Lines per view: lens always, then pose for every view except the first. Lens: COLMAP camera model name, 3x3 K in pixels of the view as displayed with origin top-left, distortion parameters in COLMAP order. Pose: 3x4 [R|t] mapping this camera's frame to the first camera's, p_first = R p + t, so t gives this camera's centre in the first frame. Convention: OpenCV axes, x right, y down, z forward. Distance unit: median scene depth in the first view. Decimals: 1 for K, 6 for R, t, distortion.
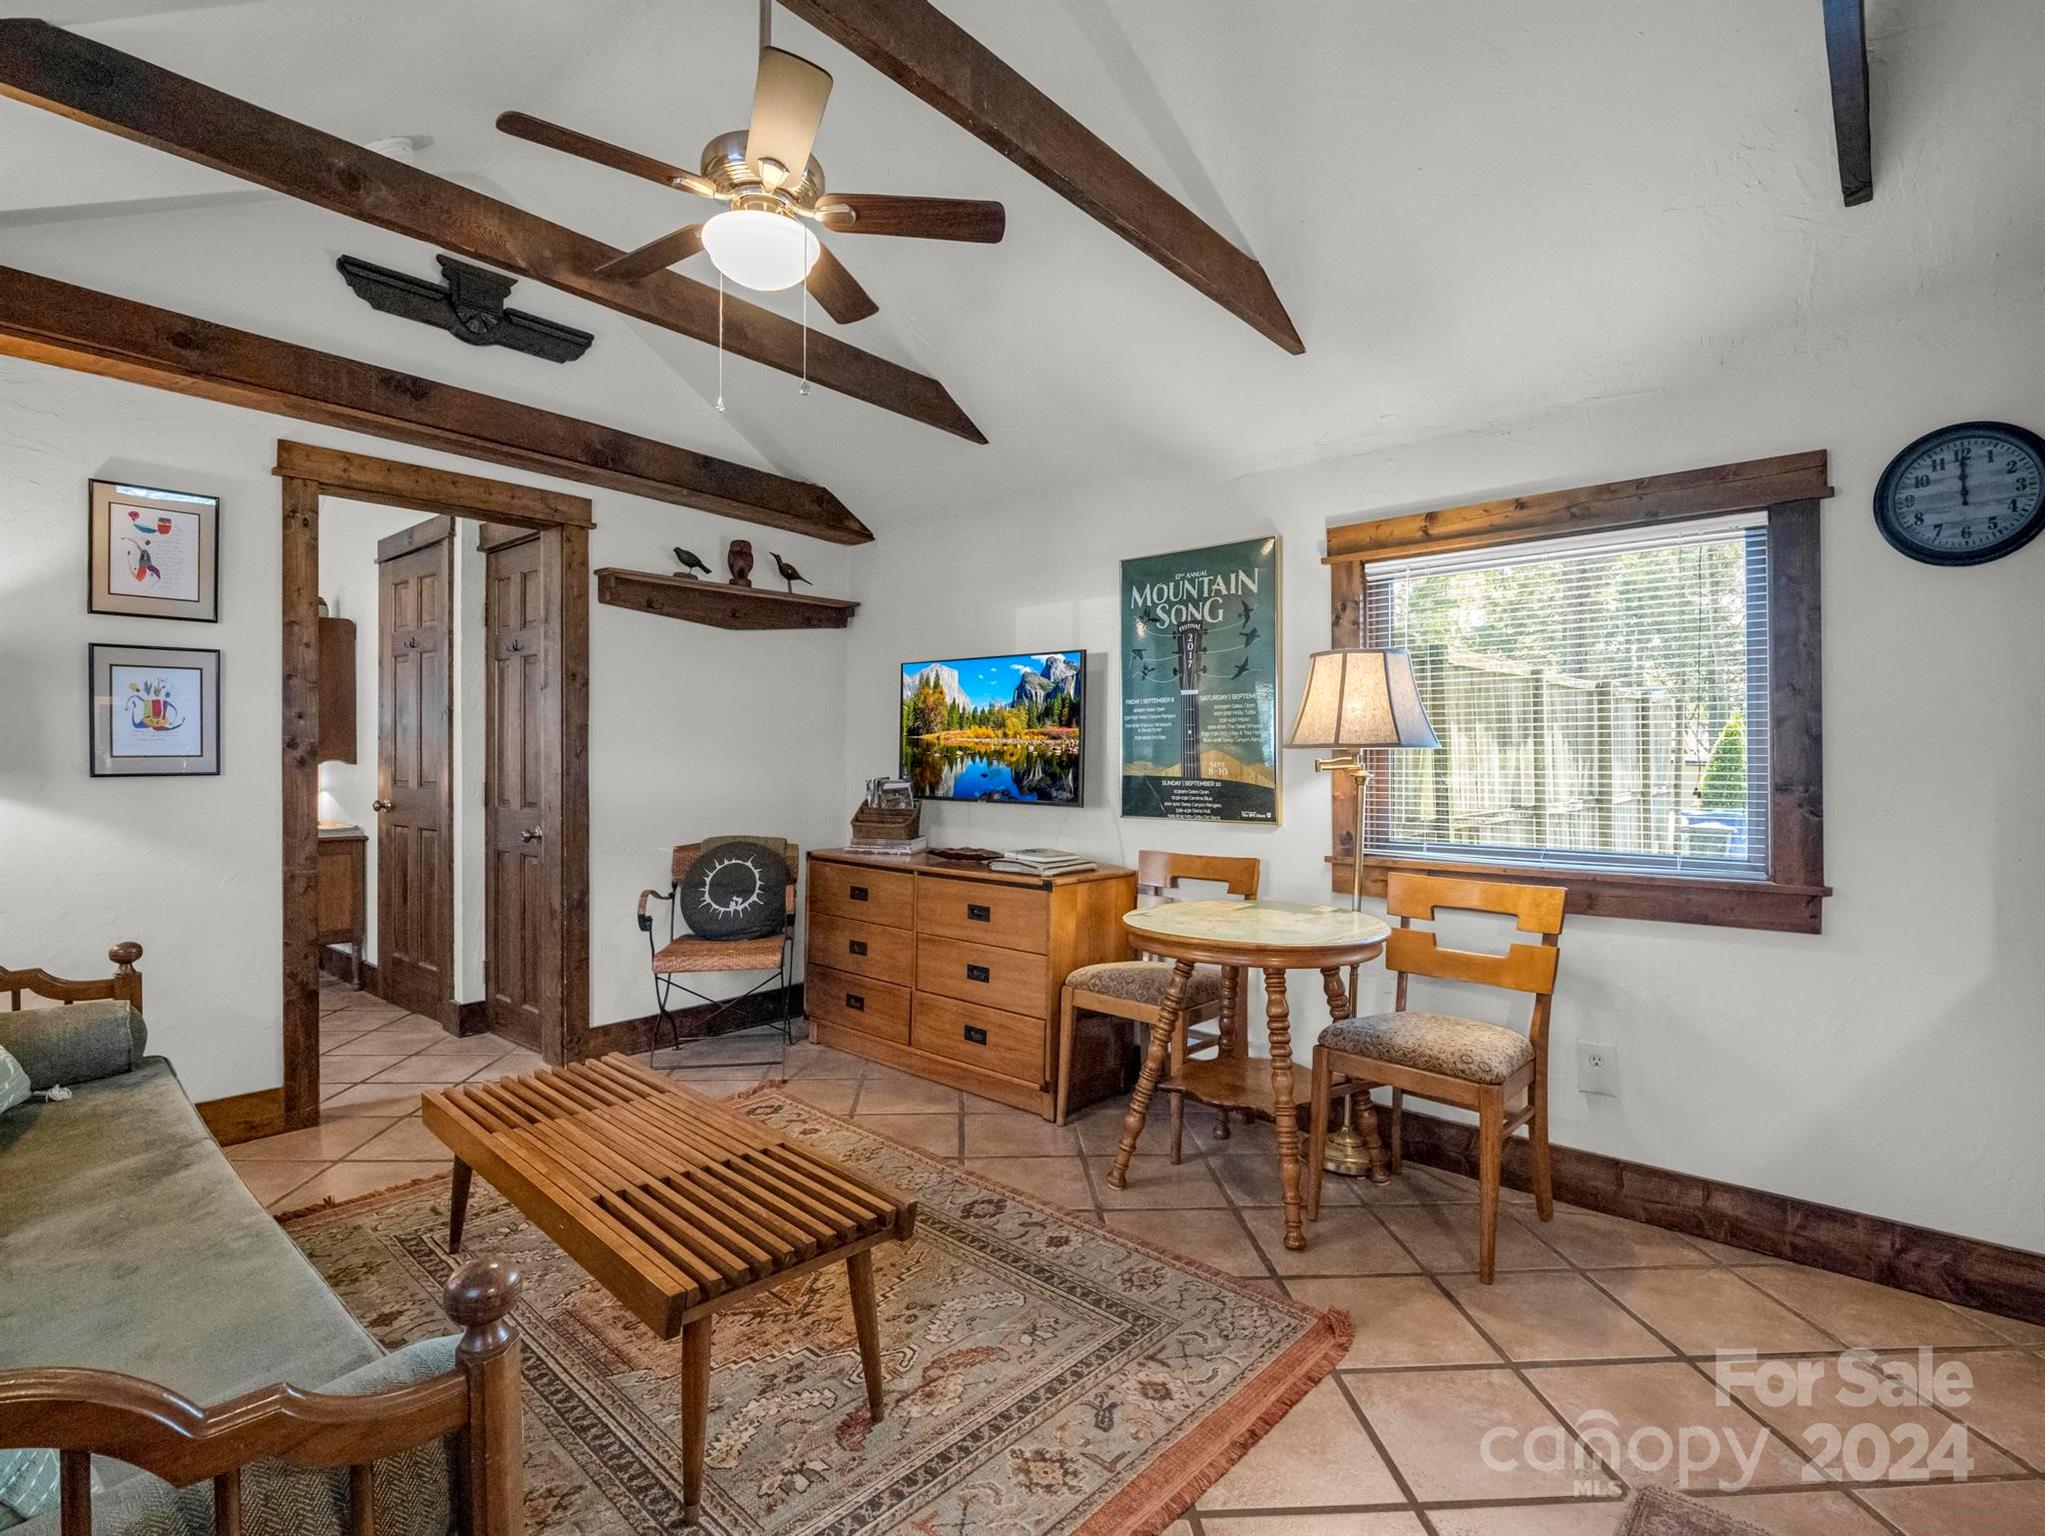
lens RADIAL K [[1011.9, 0, 1019.5], [0, 1011.9, 768.6], [0, 0, 1]] dist [-0.010789, -0.004594]
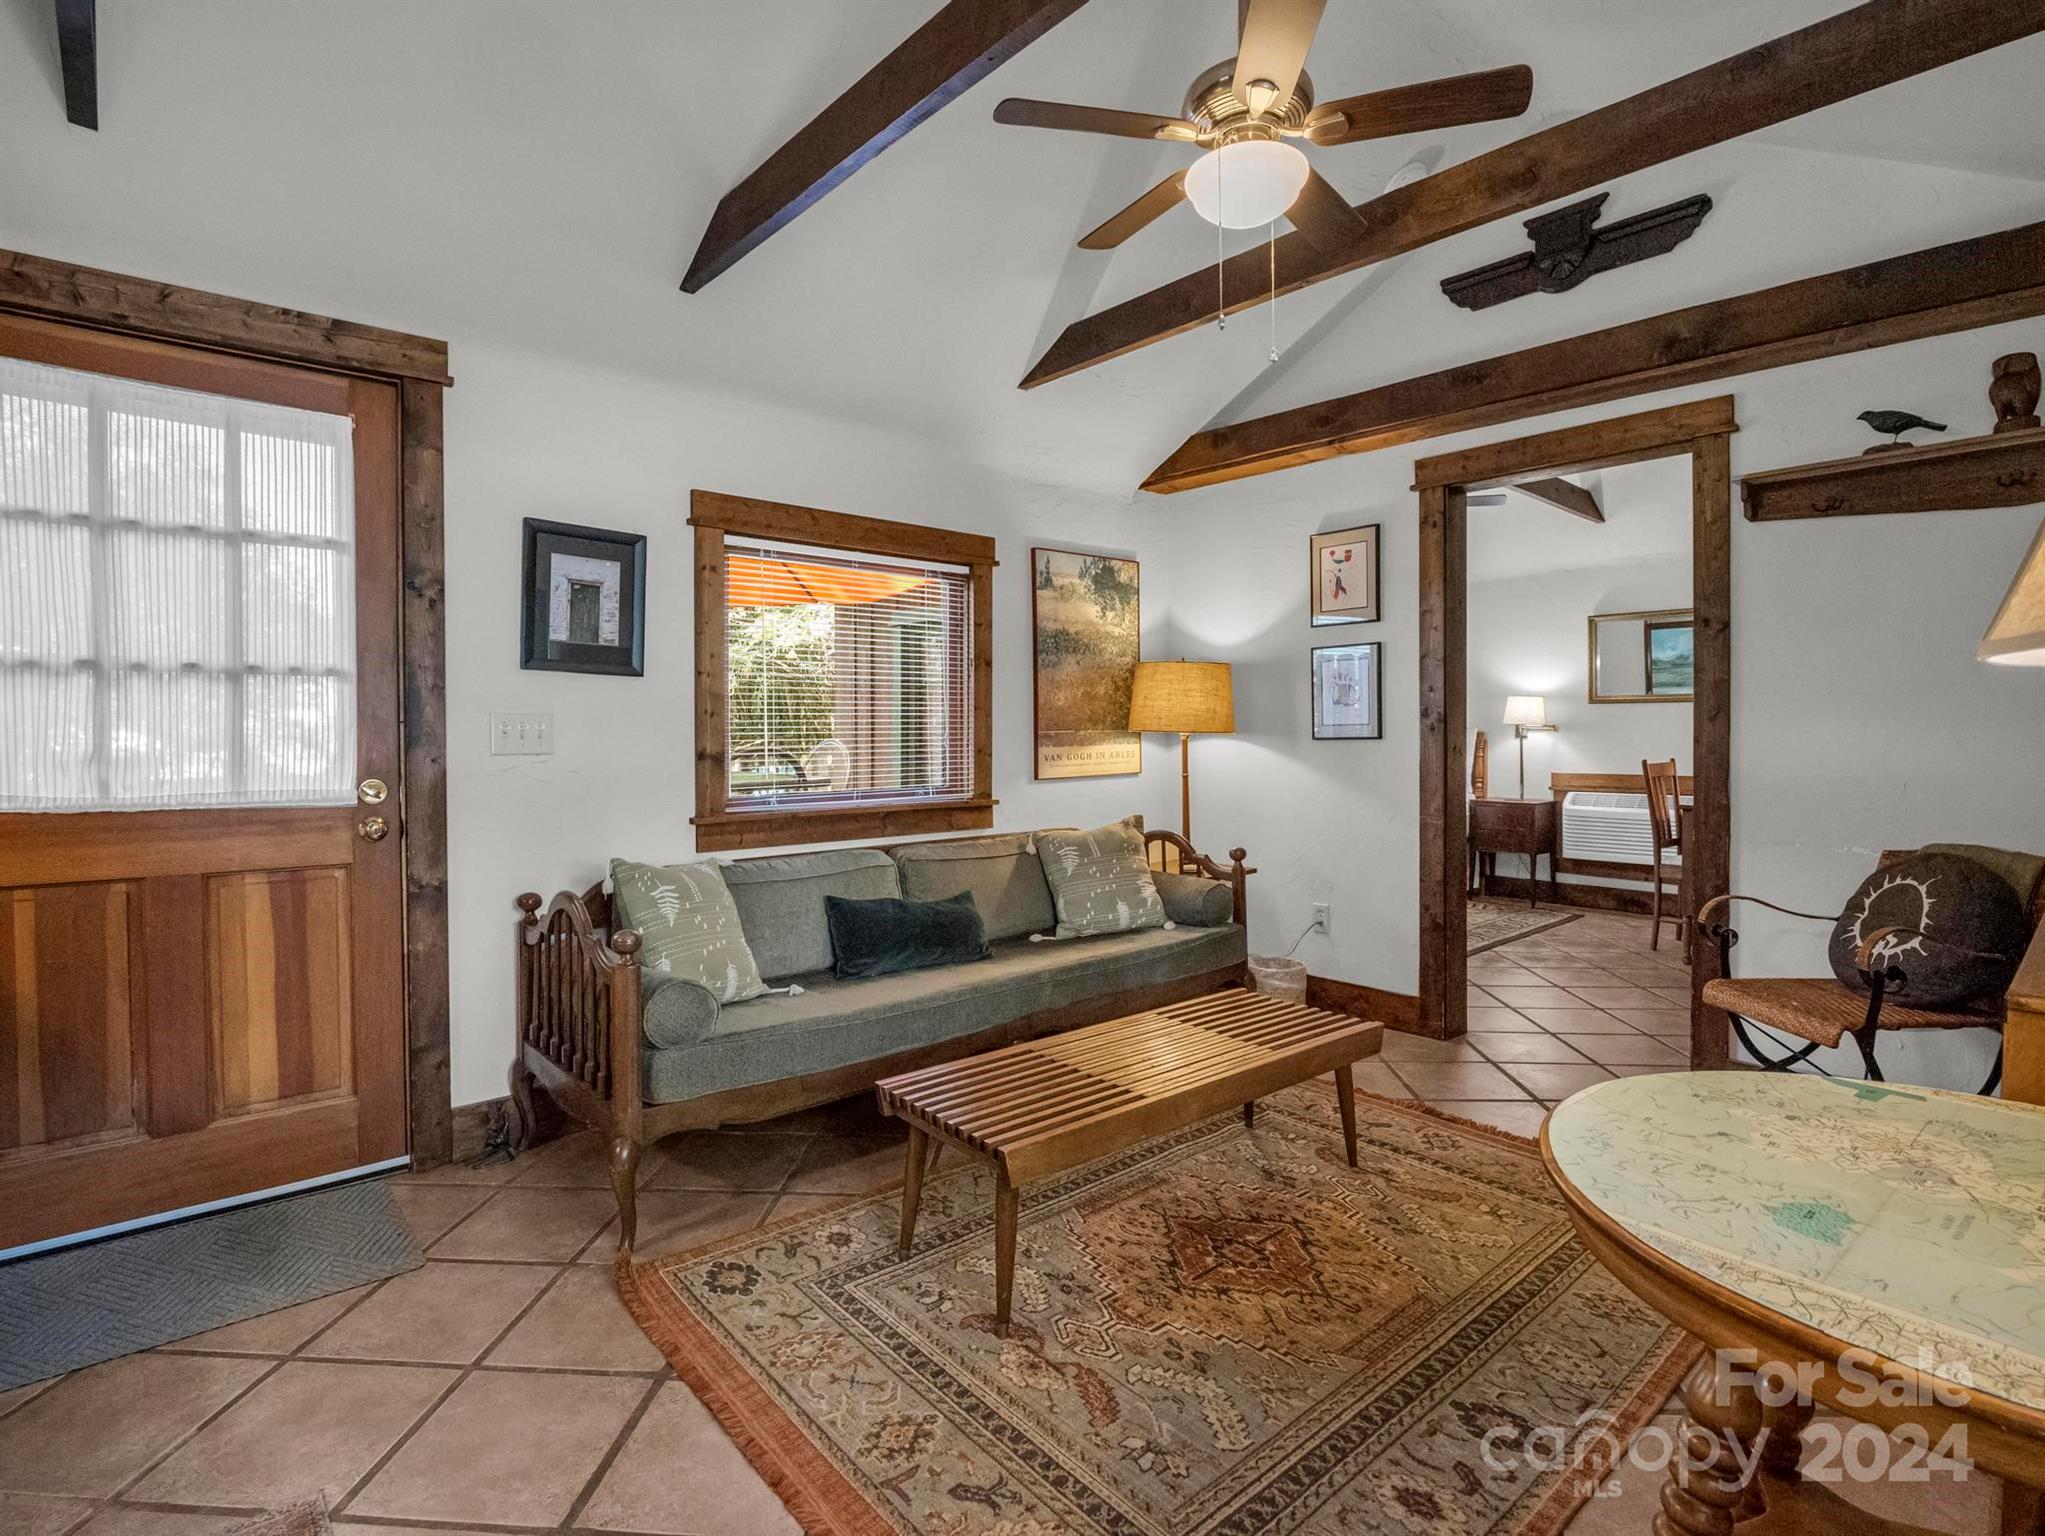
lens RADIAL K [[1011.9, 0, 1016.1], [0, 1011.9, 766.3], [0, 0, 1]] dist [-0.010789, -0.004594]
pose [[-0.120081, 0.031611, -0.992261, 0.512826], [-0.004027, 0.999469, 0.032328, 0.001269], [0.992756, 0.007877, -0.119890, 0.643279]]
